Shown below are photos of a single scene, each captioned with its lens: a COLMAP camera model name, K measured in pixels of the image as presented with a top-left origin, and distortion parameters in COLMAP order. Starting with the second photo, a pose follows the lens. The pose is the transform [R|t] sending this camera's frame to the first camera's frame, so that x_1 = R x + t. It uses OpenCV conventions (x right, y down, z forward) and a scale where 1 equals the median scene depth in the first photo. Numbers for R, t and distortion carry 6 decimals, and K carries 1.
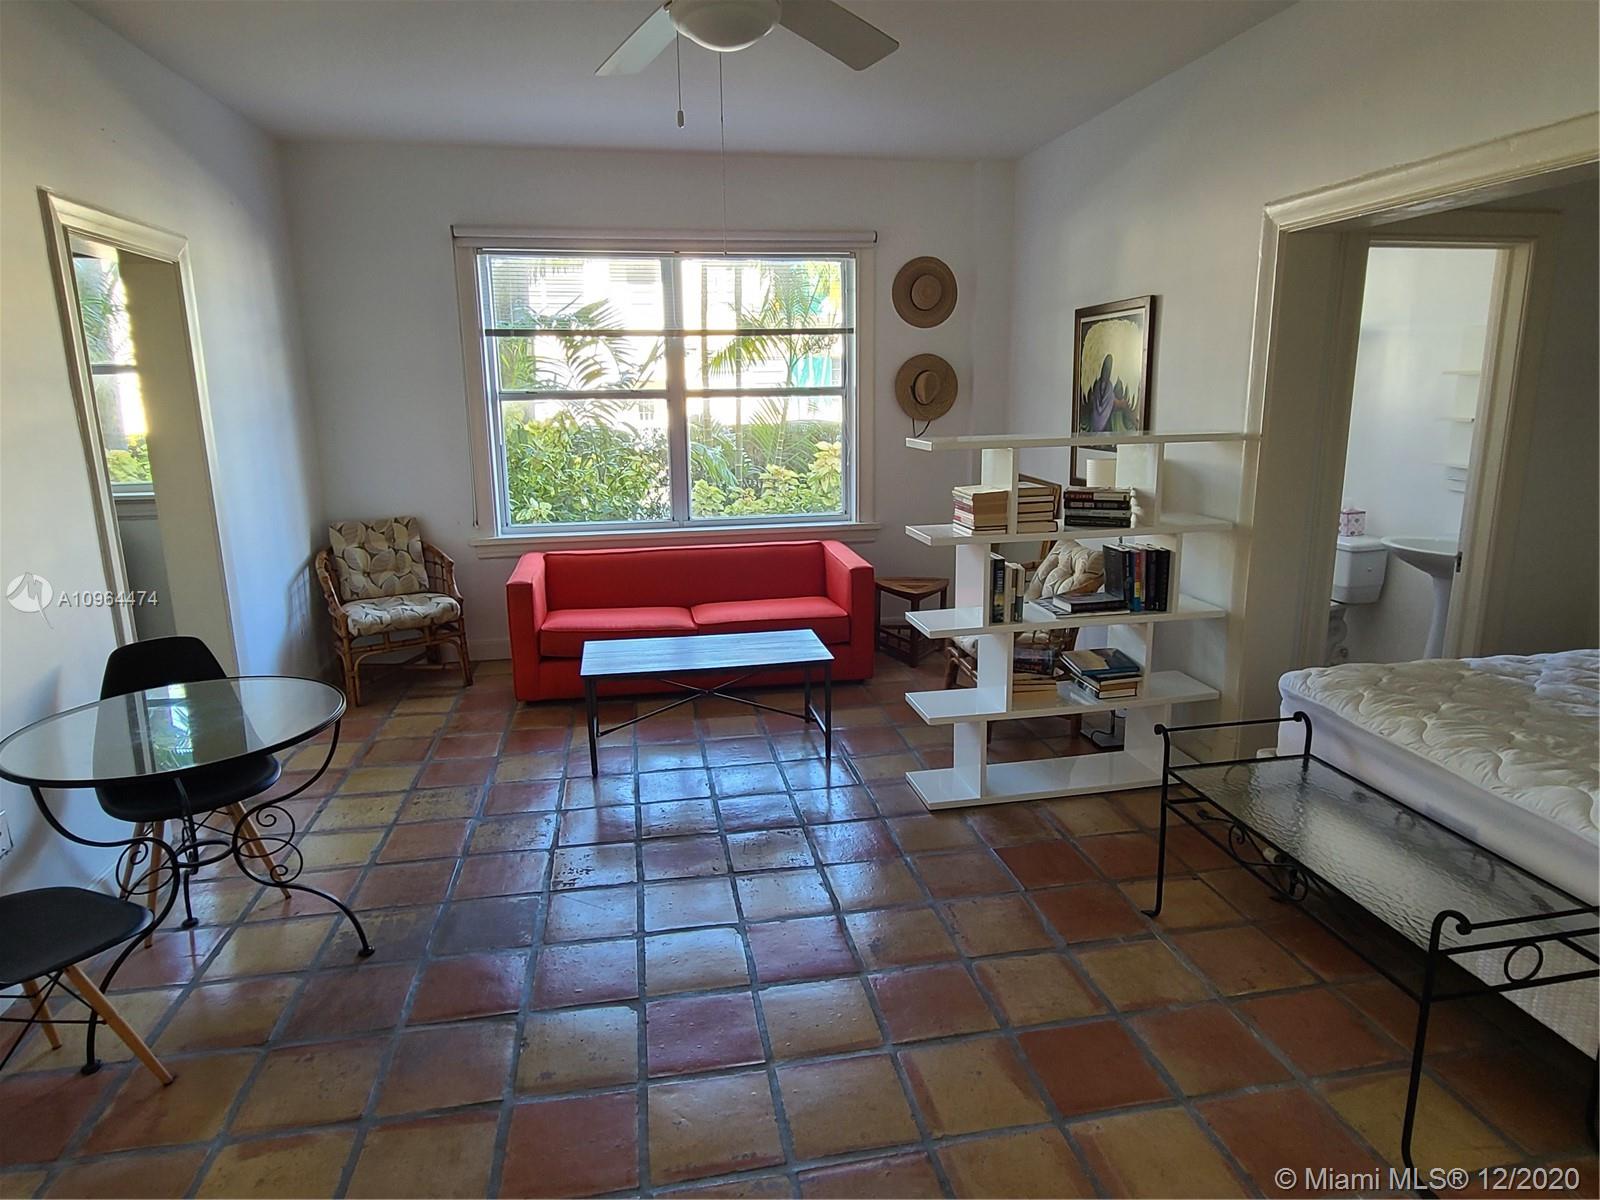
lens RADIAL K [[935.5, 0, 804.0], [0, 935.5, 587.6], [0, 0, 1]] dist [0.000514, 0.000396]
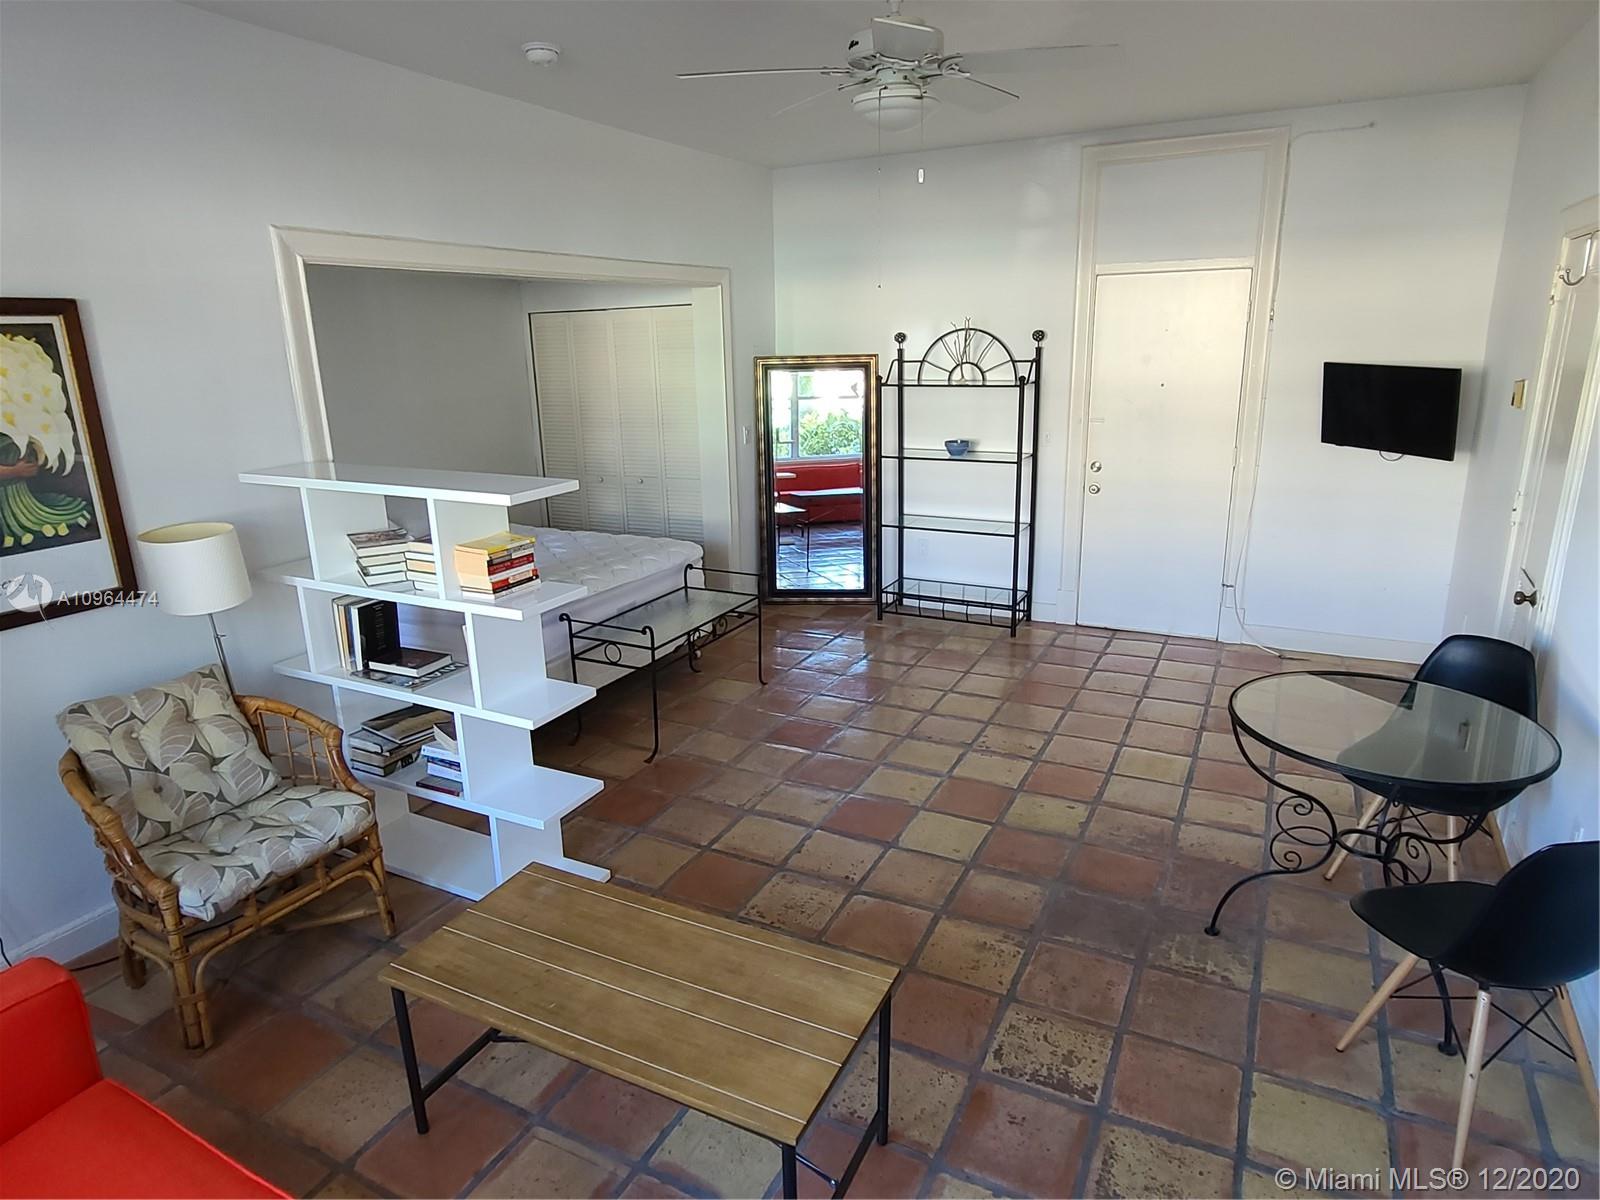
lens RADIAL K [[935.5, 0, 814.2], [0, 935.5, 586.9], [0, 0, 1]] dist [0.000514, 0.000396]
pose [[-0.795791, -0.126854, 0.592135, -0.458853], [0.161622, 0.897853, 0.409559, -0.310769], [-0.583604, 0.421626, -0.694001, 1.221745]]
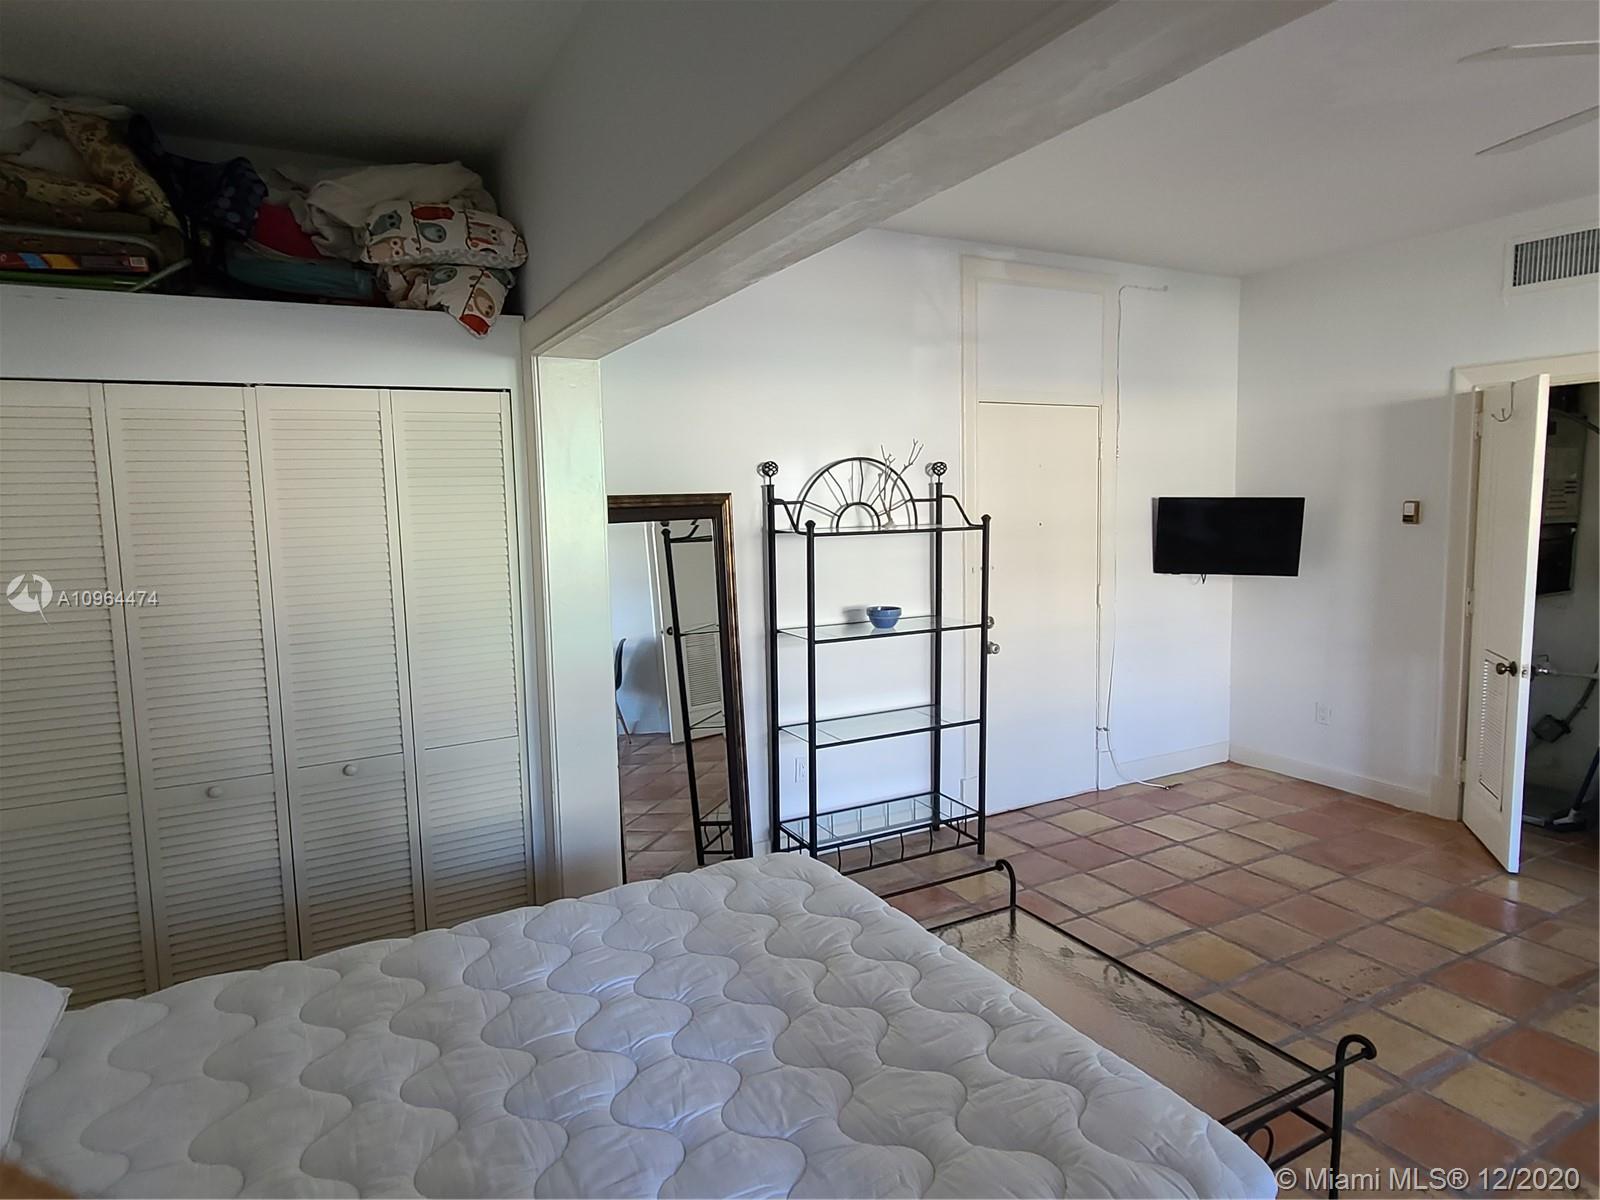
lens RADIAL K [[935.5, 0, 803.9], [0, 935.5, 587.9], [0, 0, 1]] dist [0.000514, 0.000396]
pose [[-0.950915, 0.063695, -0.302825, 0.610433], [-0.032098, 0.953007, 0.301244, -0.220176], [0.307782, 0.296178, -0.904184, 0.913077]]
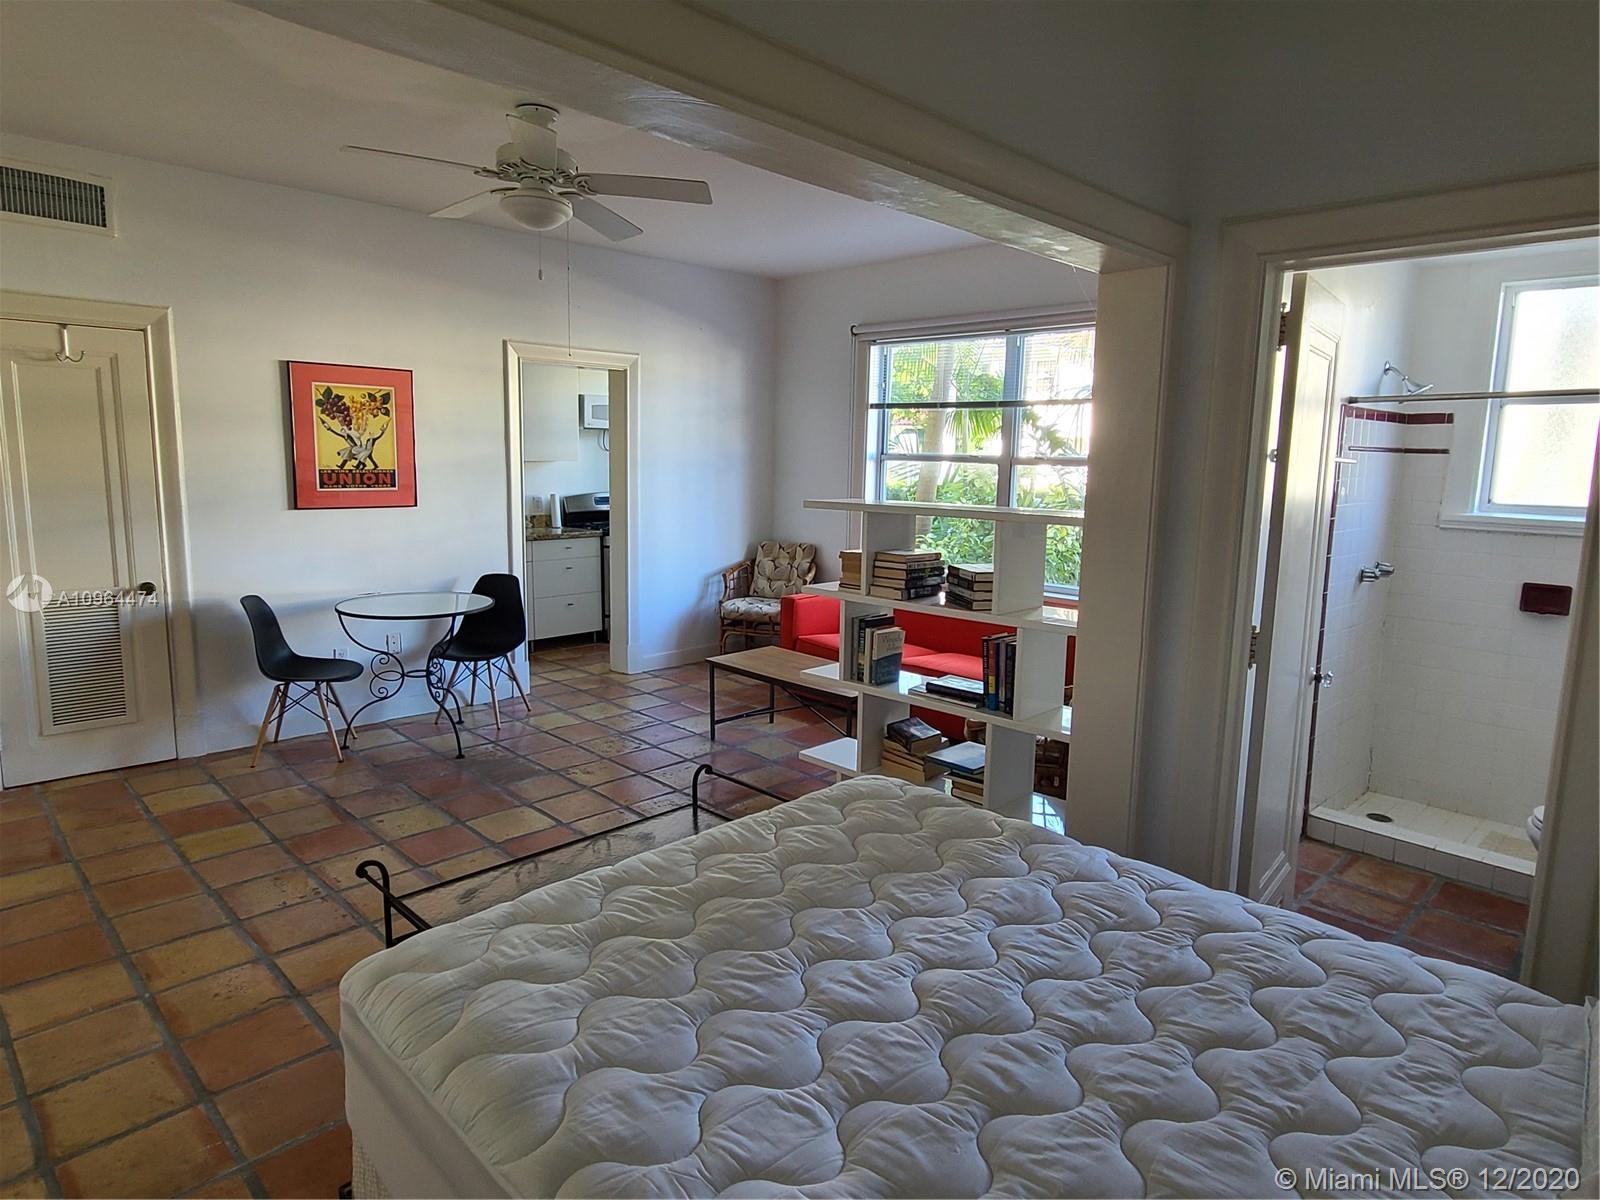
lens RADIAL K [[935.5, 0, 802.3], [0, 935.5, 587.8], [0, 0, 1]] dist [0.000514, 0.000396]
pose [[0.571205, 0.143354, -0.808193, 0.845219], [-0.202086, 0.978883, 0.030802, -0.069816], [0.795542, 0.145731, 0.588112, 0.287797]]
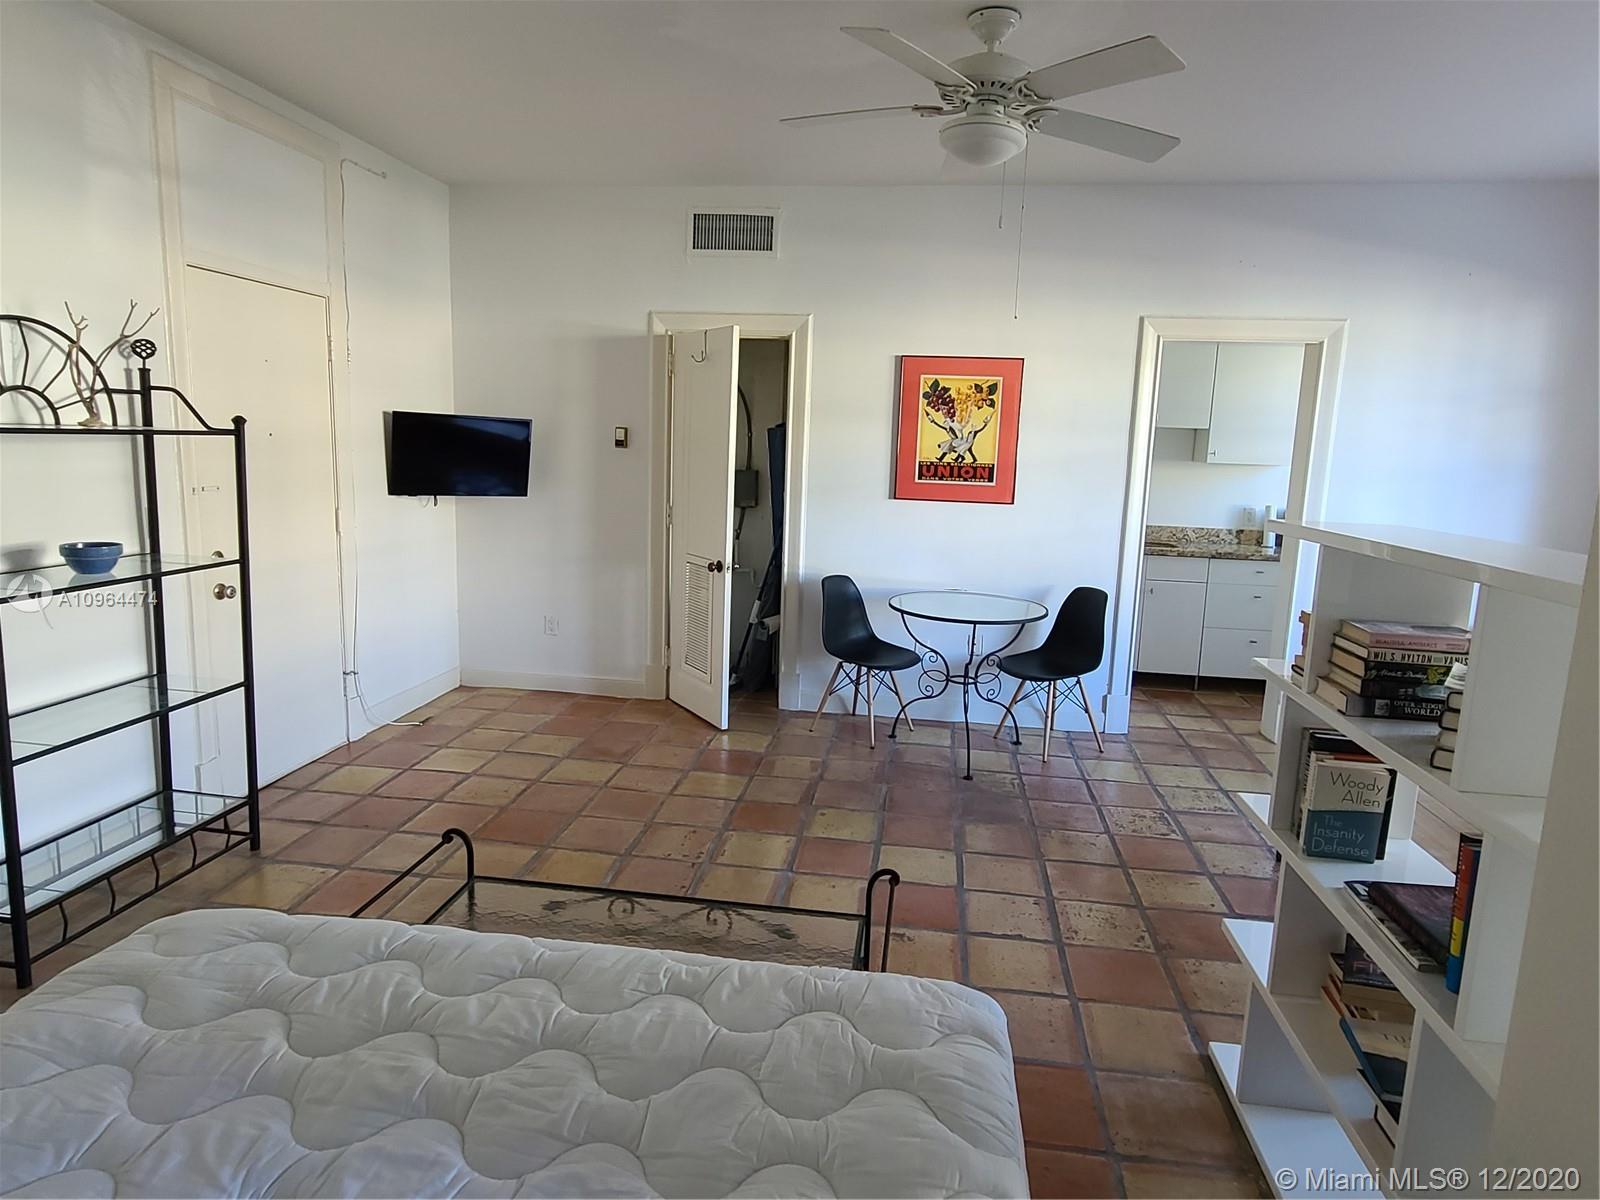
lens RADIAL K [[935.5, 0, 801.8], [0, 935.5, 585.4], [0, 0, 1]] dist [0.000514, 0.000396]
pose [[-0.317699, 0.152939, -0.935776, 0.710440], [-0.230342, 0.944894, 0.232631, -0.152114], [0.919788, 0.289455, -0.264964, 0.710782]]
